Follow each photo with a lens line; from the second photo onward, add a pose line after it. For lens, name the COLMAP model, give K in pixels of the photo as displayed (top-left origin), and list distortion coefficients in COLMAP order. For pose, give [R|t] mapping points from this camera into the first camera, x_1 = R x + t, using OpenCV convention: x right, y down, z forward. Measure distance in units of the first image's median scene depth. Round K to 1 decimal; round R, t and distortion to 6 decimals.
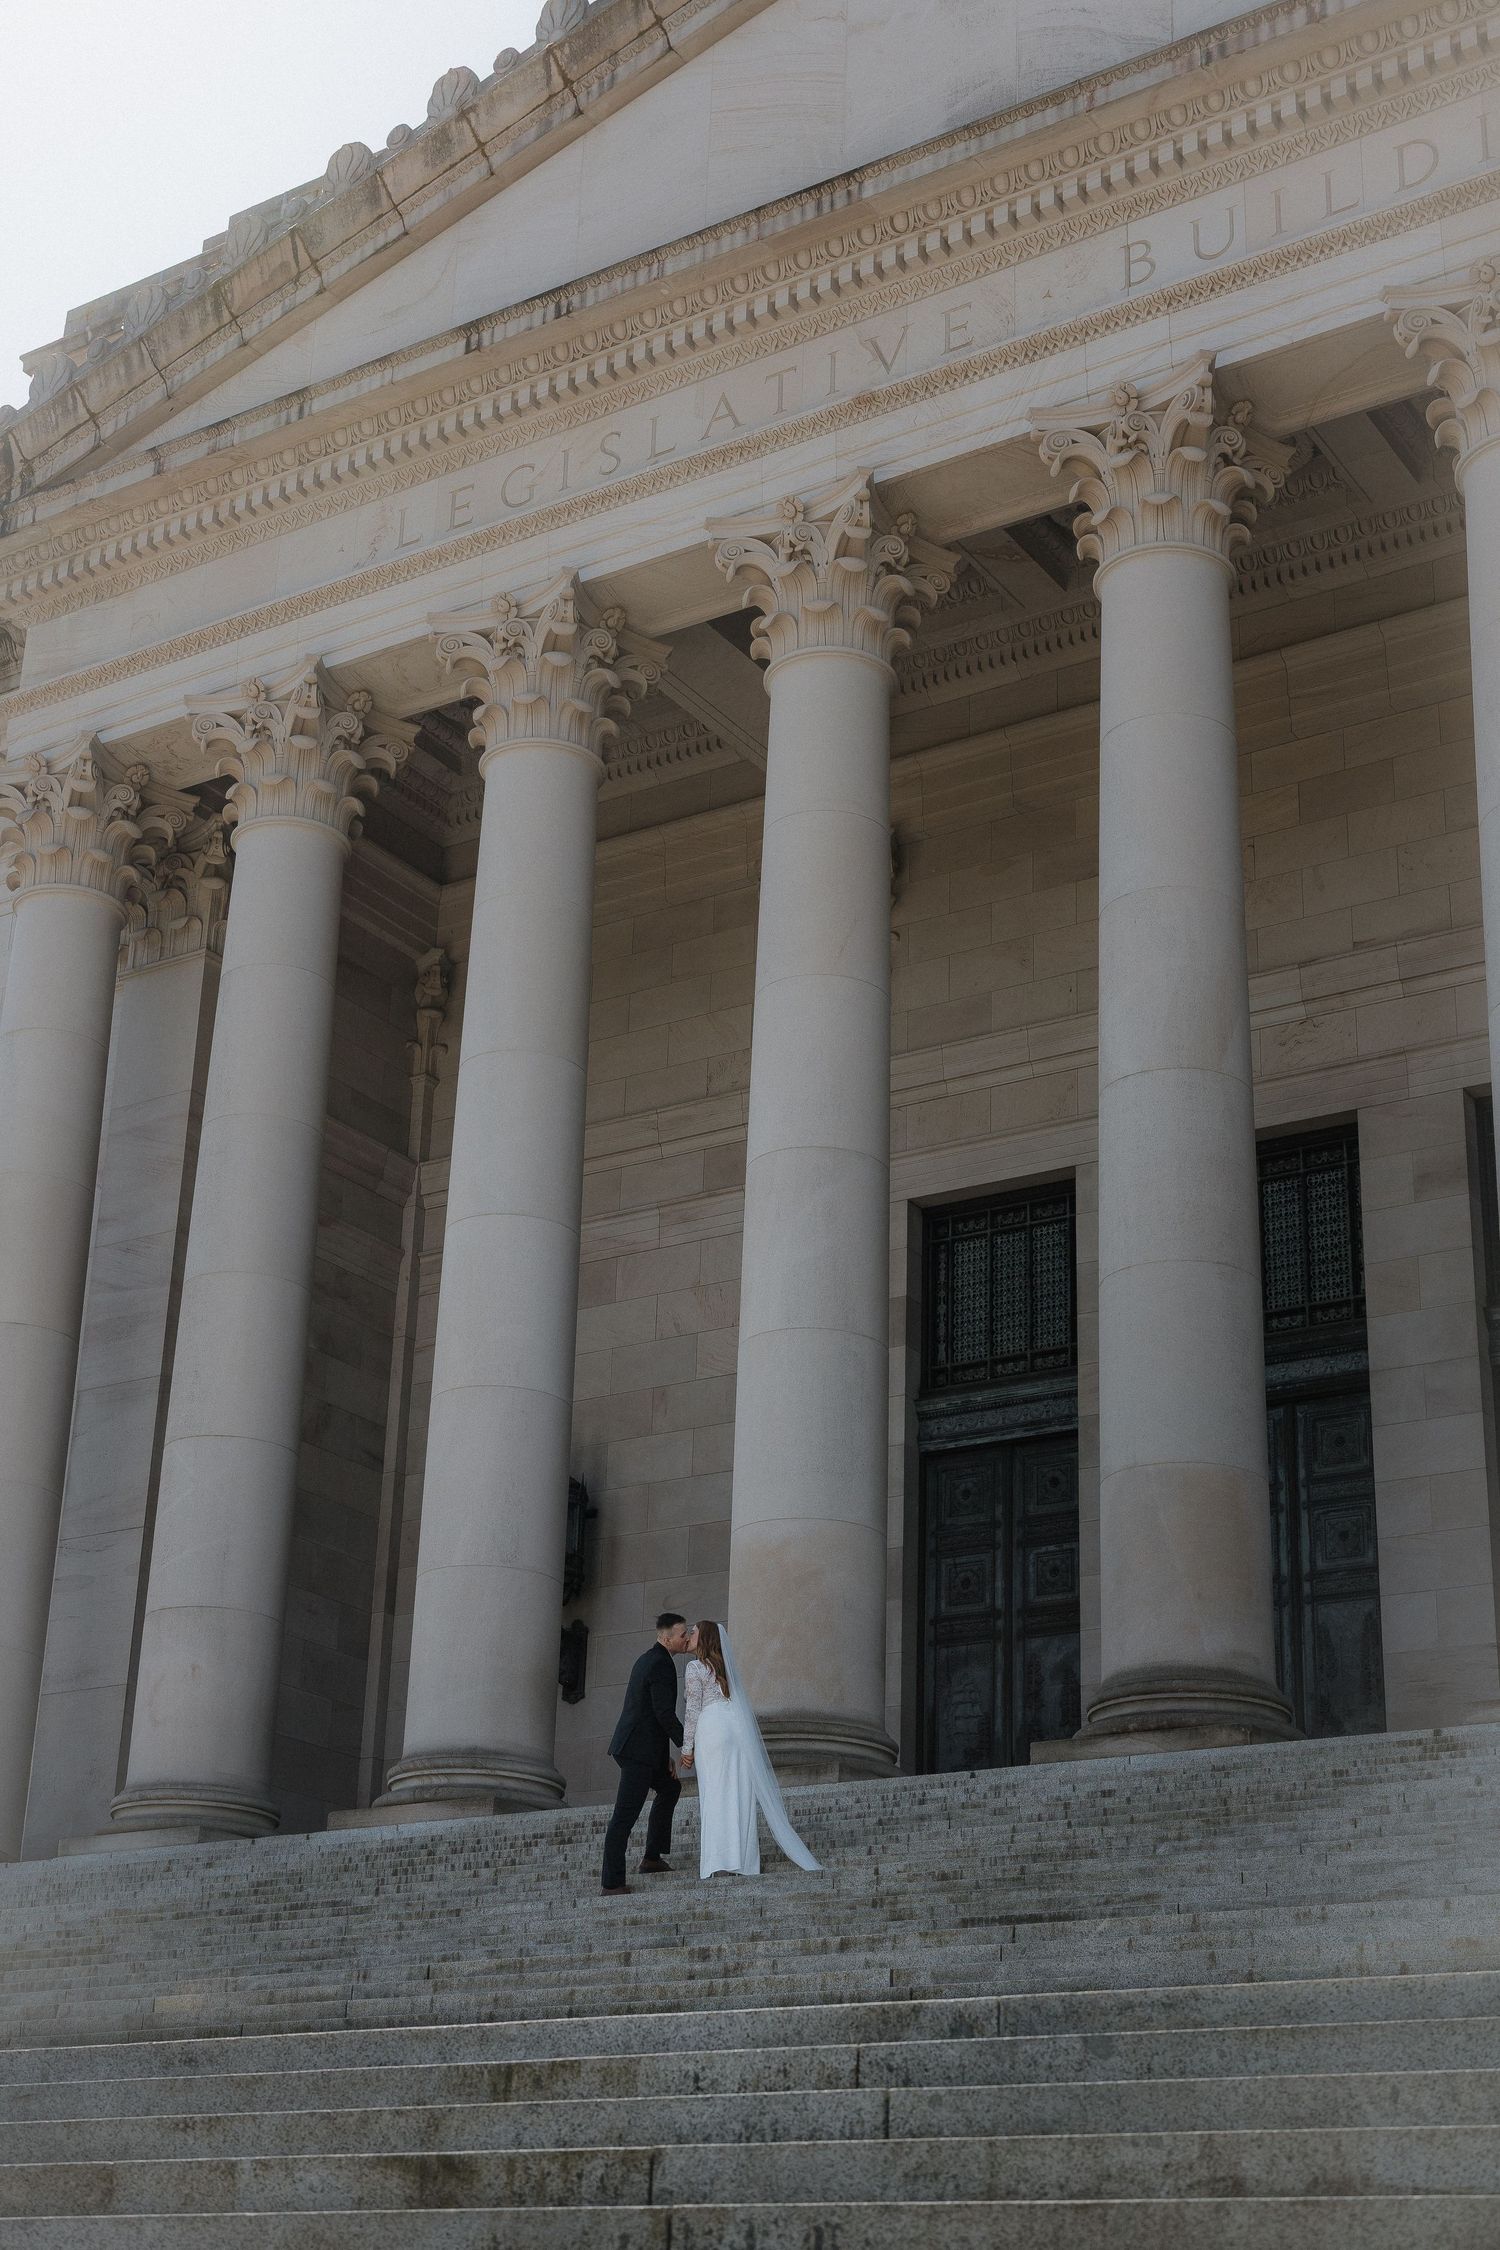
lens RADIAL K [[3308.6, 0, 751.9], [0, 3308.6, 1123.3], [0, 0, 1]] dist [0.018229, 0.000000]
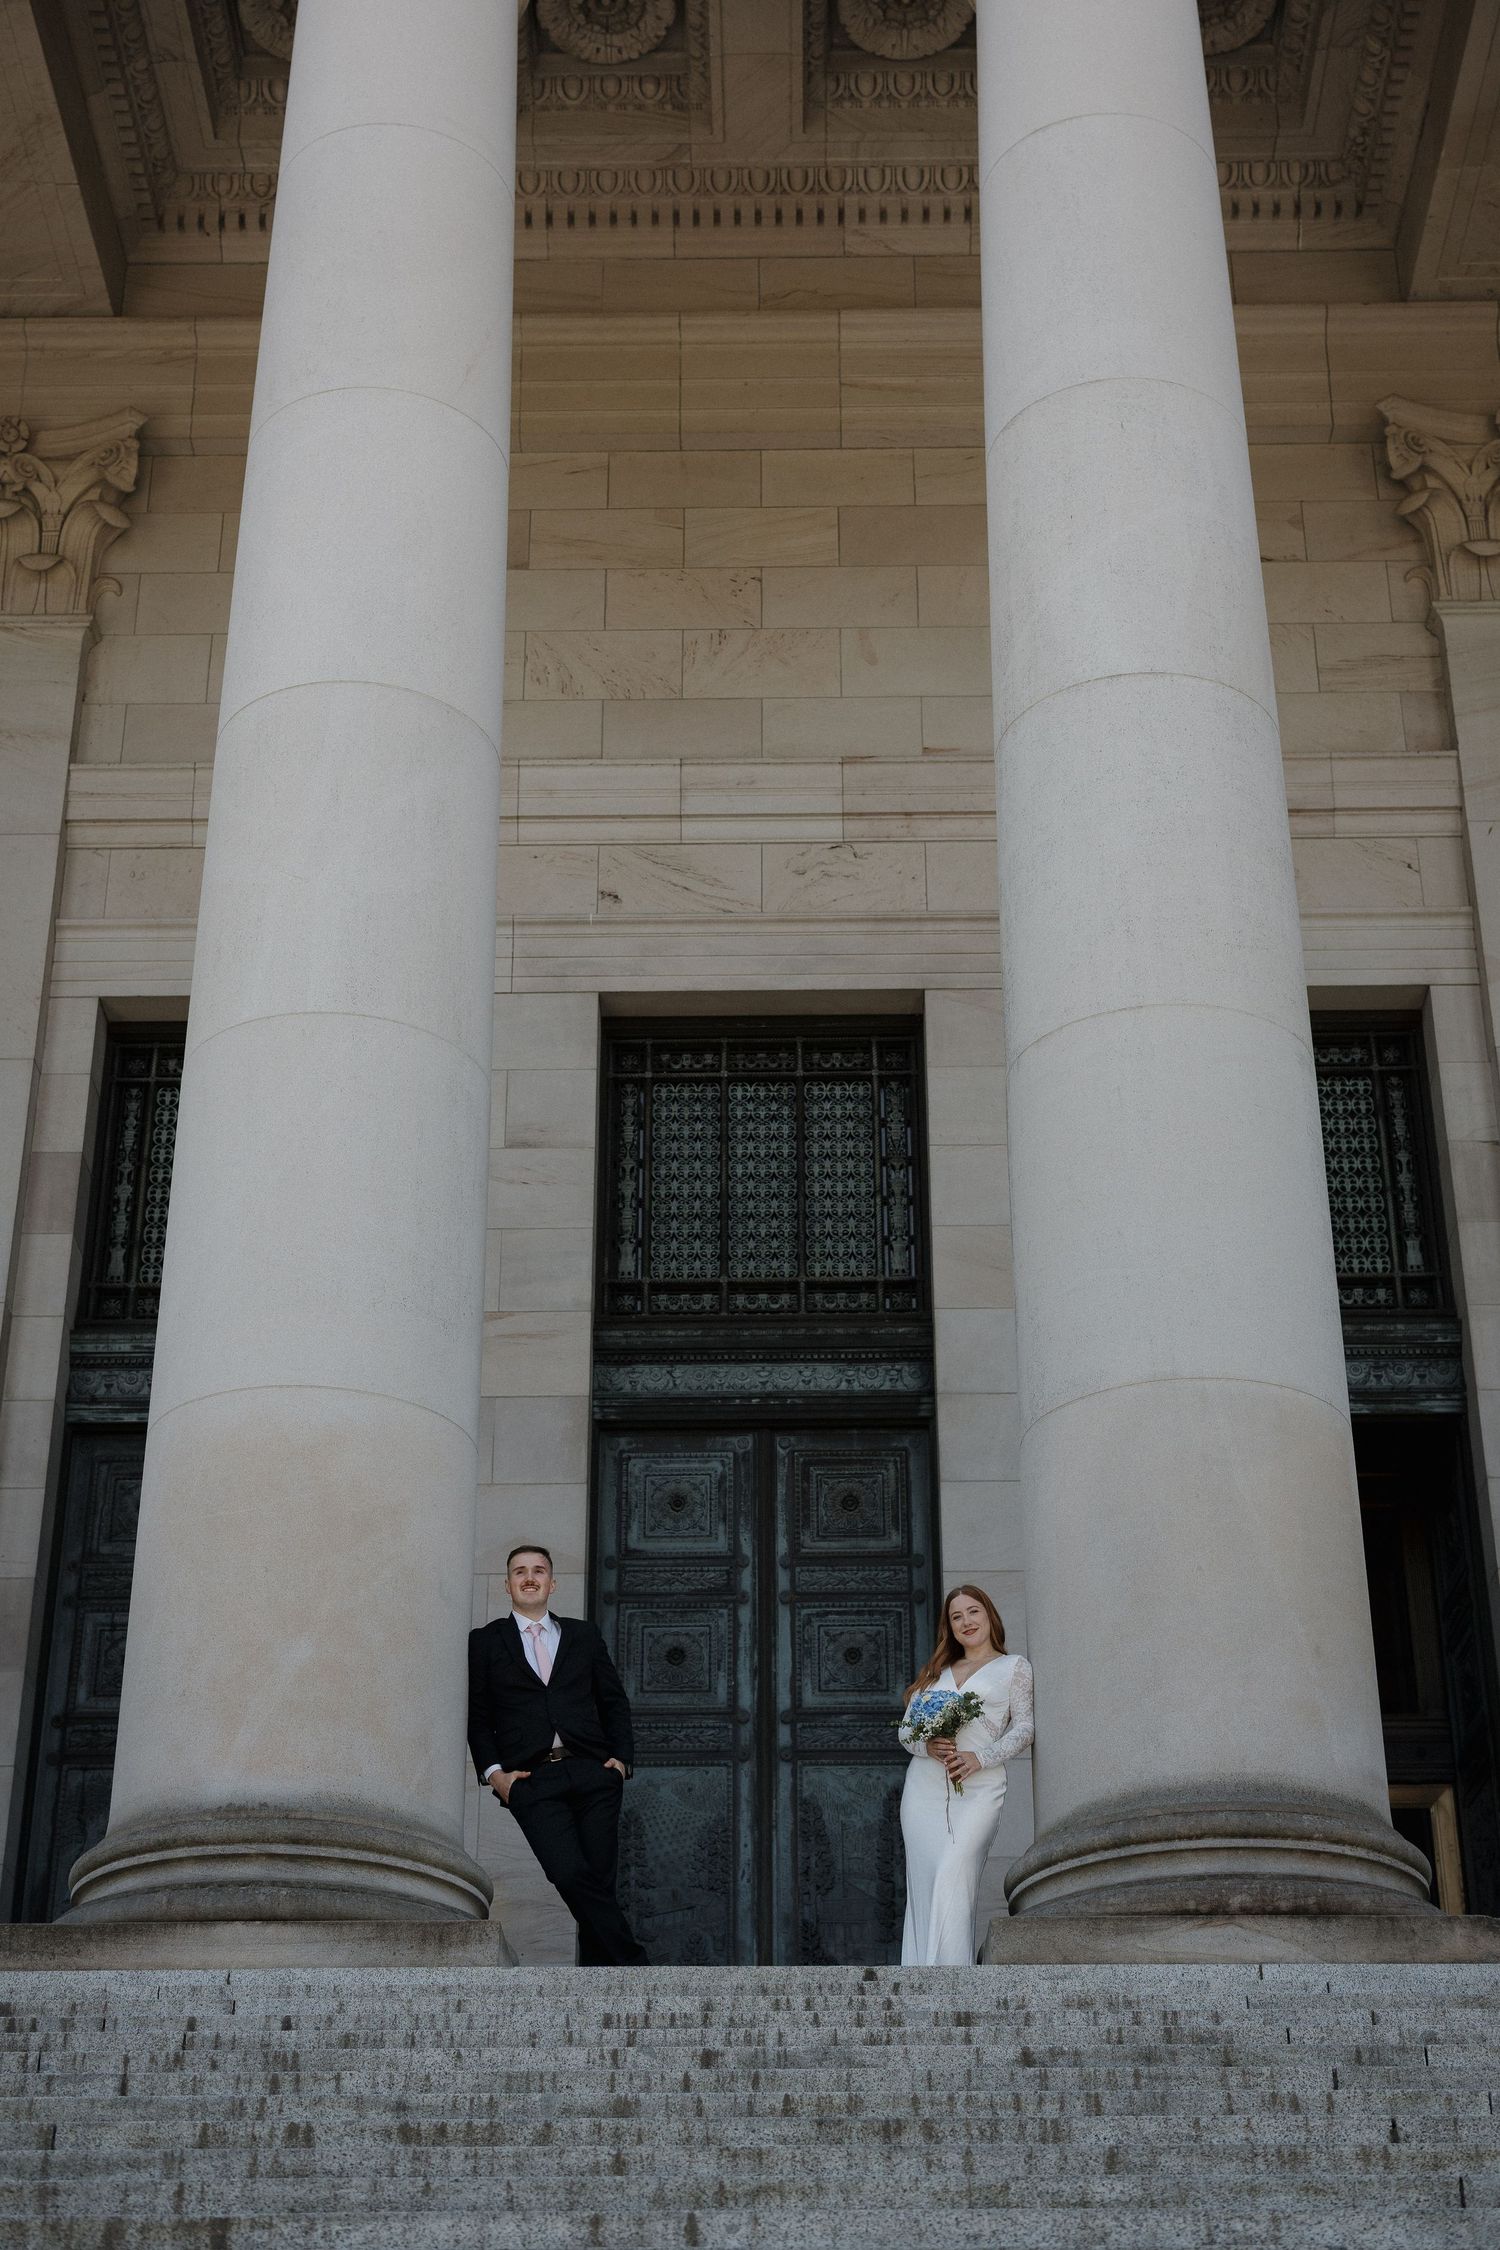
lens RADIAL K [[3308.6, 0, 750.1], [0, 3308.6, 1127.6], [0, 0, 1]] dist [0.018229, 0.000000]
pose [[0.842204, 0.224603, 0.490149, -0.149688], [-0.175893, 0.973819, -0.144006, 0.119550], [-0.509660, 0.035069, 0.859661, 0.486036]]
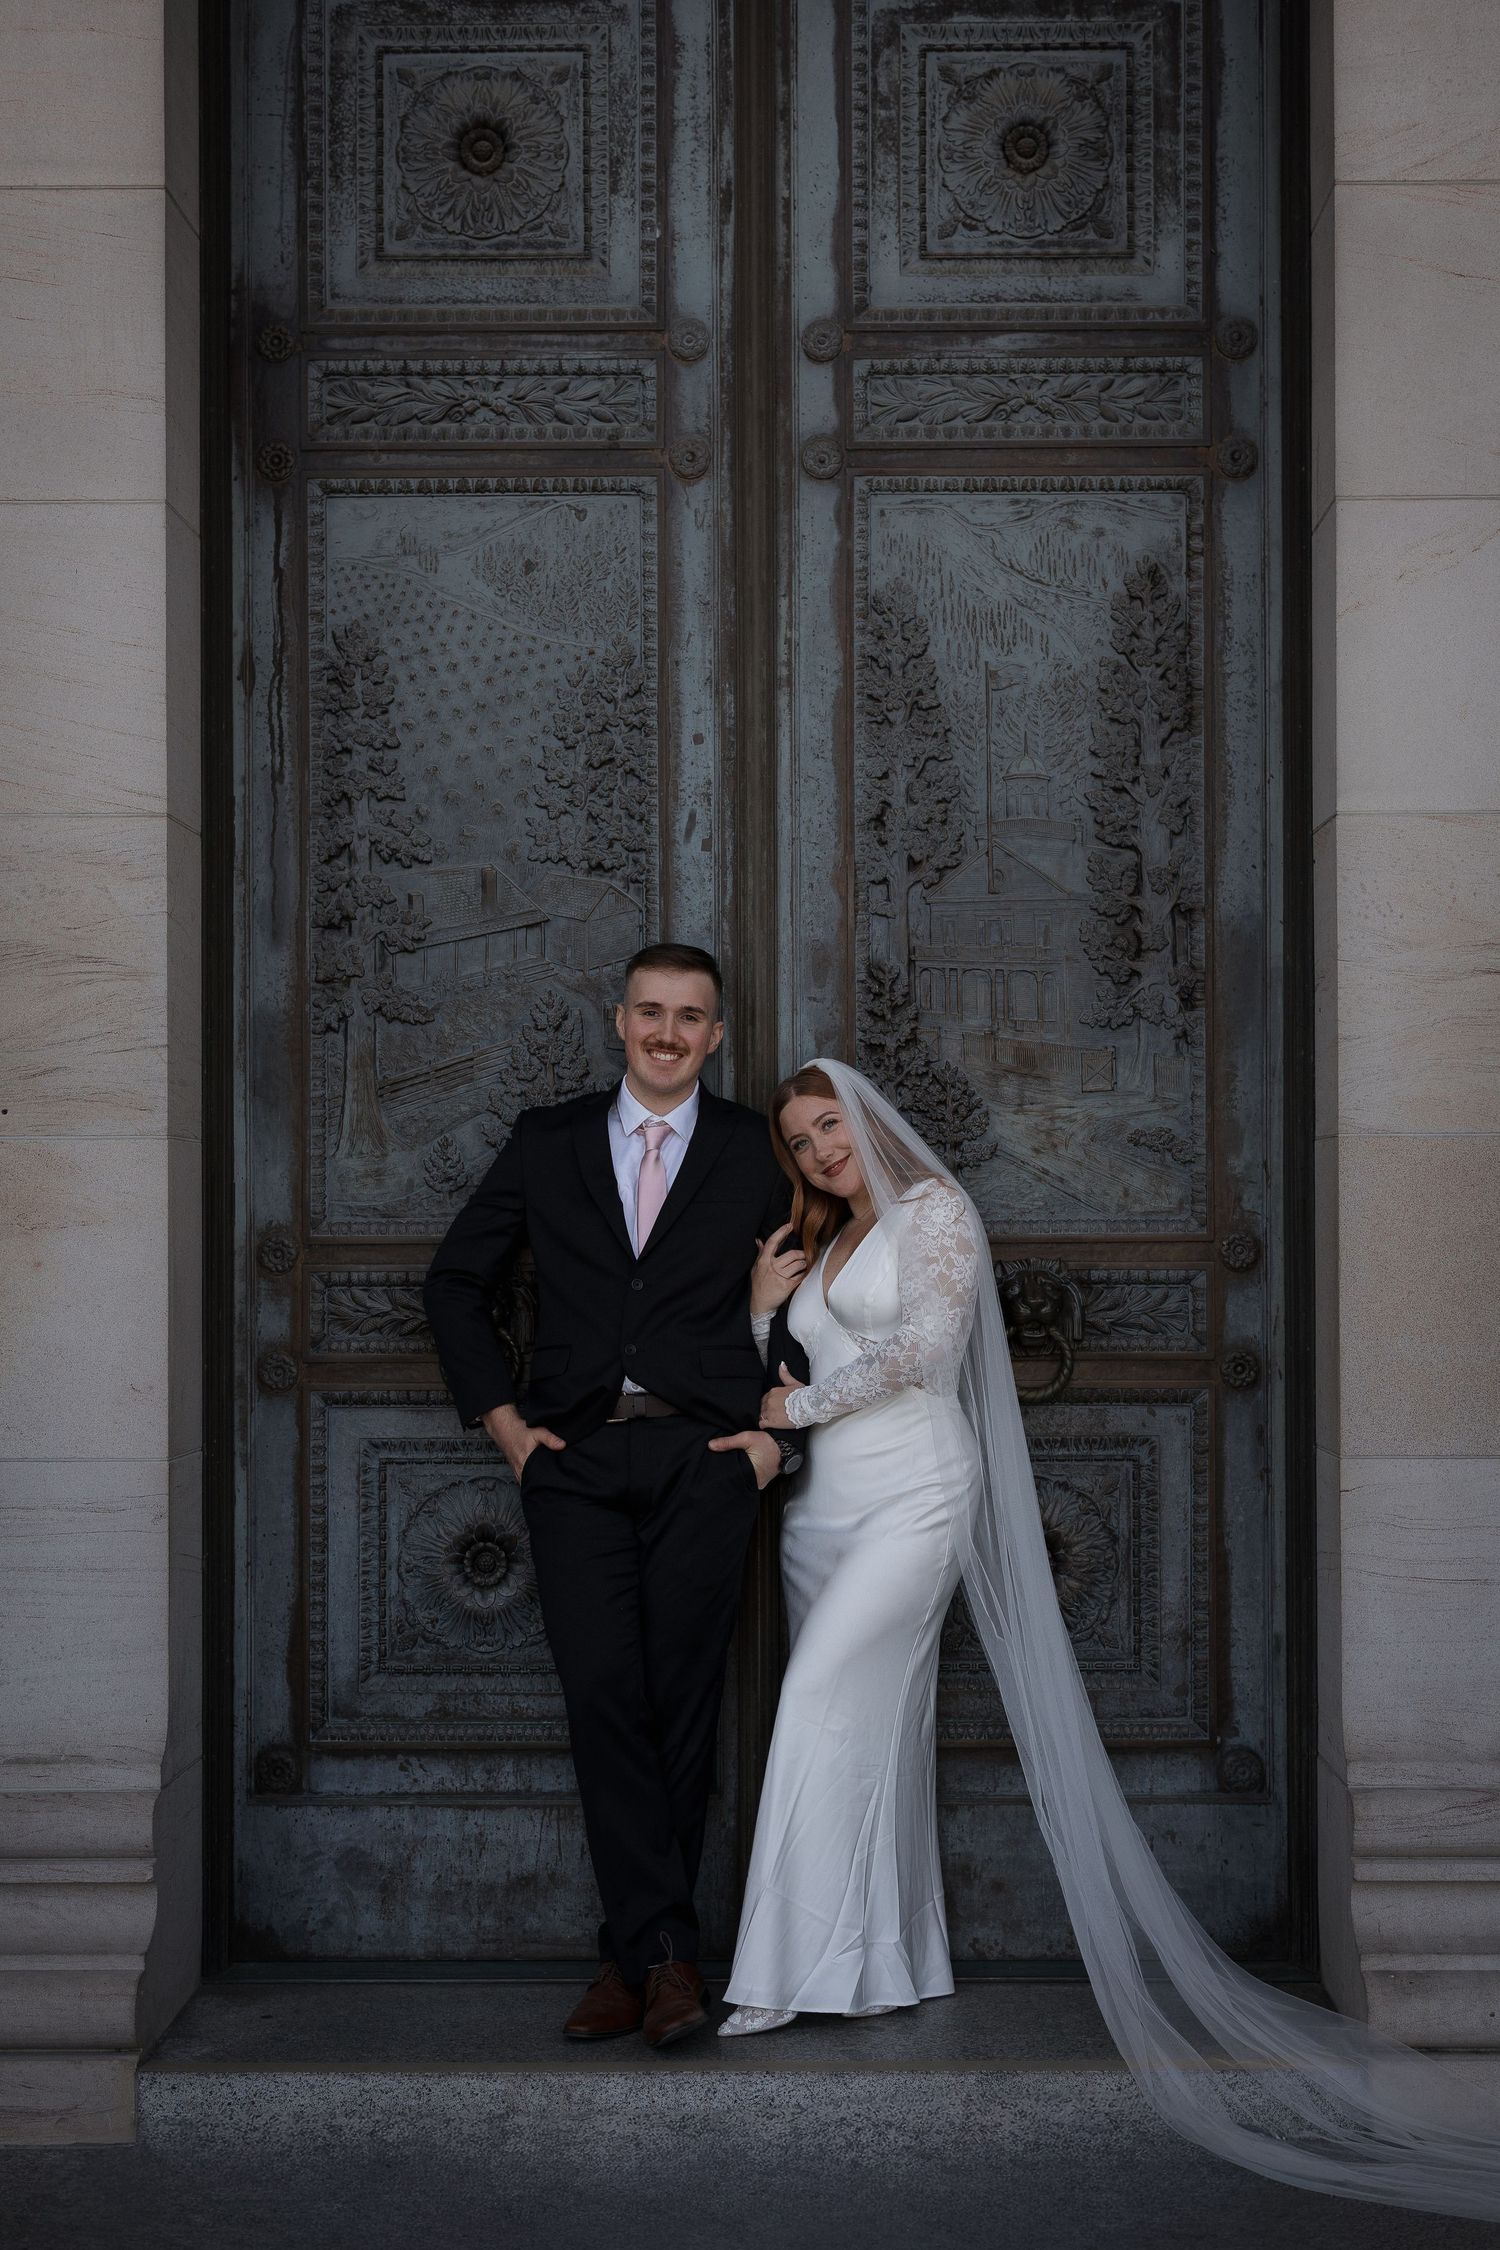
lens RADIAL K [[3308.6, 0, 751.4], [0, 3308.6, 1125.6], [0, 0, 1]] dist [0.018229, 0.000000]
pose [[0.837156, -0.030577, 0.546109, 0.056599], [-0.177296, 0.929358, 0.323820, 0.116439], [-0.517433, -0.367911, 0.772596, 0.826992]]
